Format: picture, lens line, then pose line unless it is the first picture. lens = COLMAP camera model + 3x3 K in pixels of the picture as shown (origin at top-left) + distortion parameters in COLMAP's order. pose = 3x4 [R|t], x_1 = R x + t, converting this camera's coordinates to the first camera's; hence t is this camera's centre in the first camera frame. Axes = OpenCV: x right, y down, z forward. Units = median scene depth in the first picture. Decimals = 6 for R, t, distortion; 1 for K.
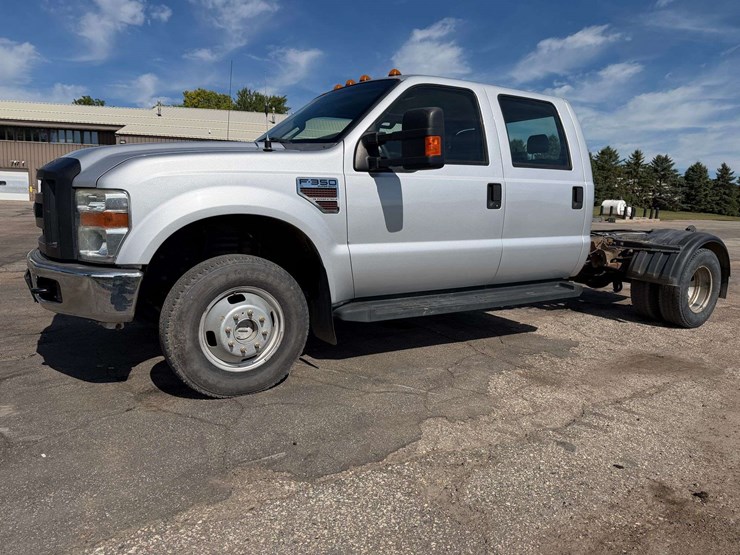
lens RADIAL K [[533.3, 0, 370.3], [0, 533.3, 274.2], [0, 0, 1]] dist [0.030498, -0.036890]
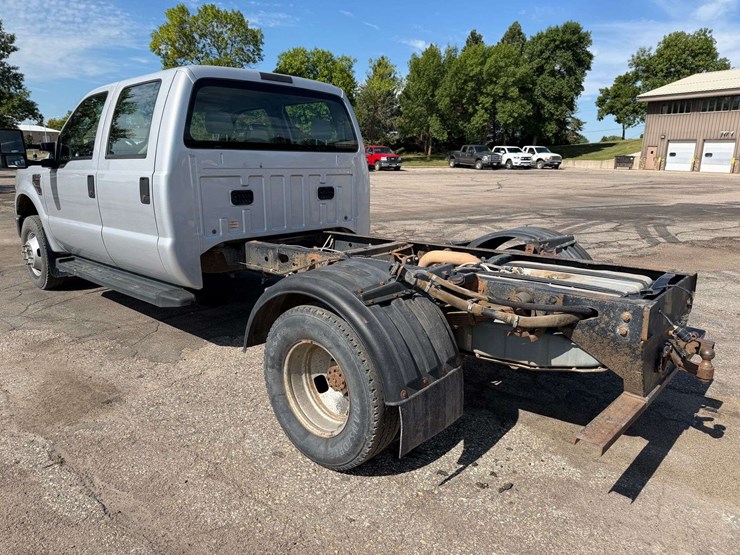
lens RADIAL K [[542.6, 0, 379.4], [0, 542.6, 274.2], [0, 0, 1]] dist [0.026901, -0.039946]
pose [[0.256525, 0.178554, -0.949902, 1.717448], [-0.127922, 0.980415, 0.149744, -0.243851], [0.958035, 0.083100, 0.274341, 1.455503]]
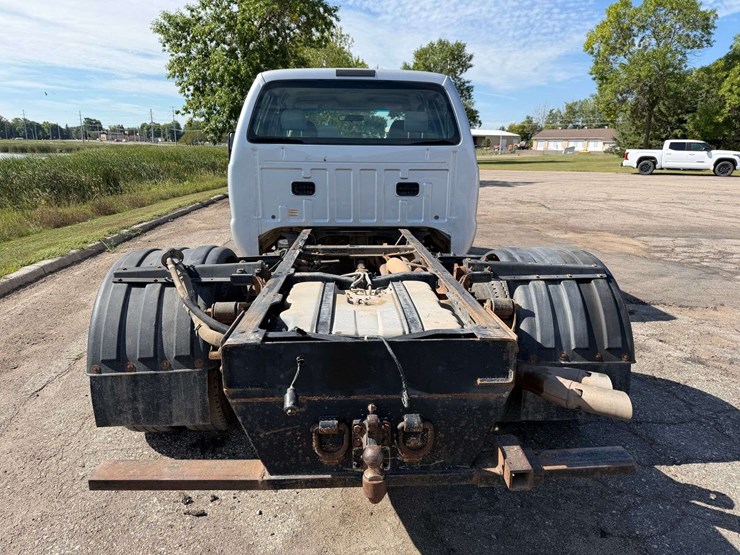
lens RADIAL K [[534.7, 0, 370.0], [0, 534.7, 277.5], [0, 0, 1]] dist [0.036061, -0.047903]
pose [[-0.509243, 0.162795, -0.845086, 1.509484], [-0.133237, 0.955195, 0.264293, -0.348663], [0.850247, 0.247186, -0.464736, 2.269850]]
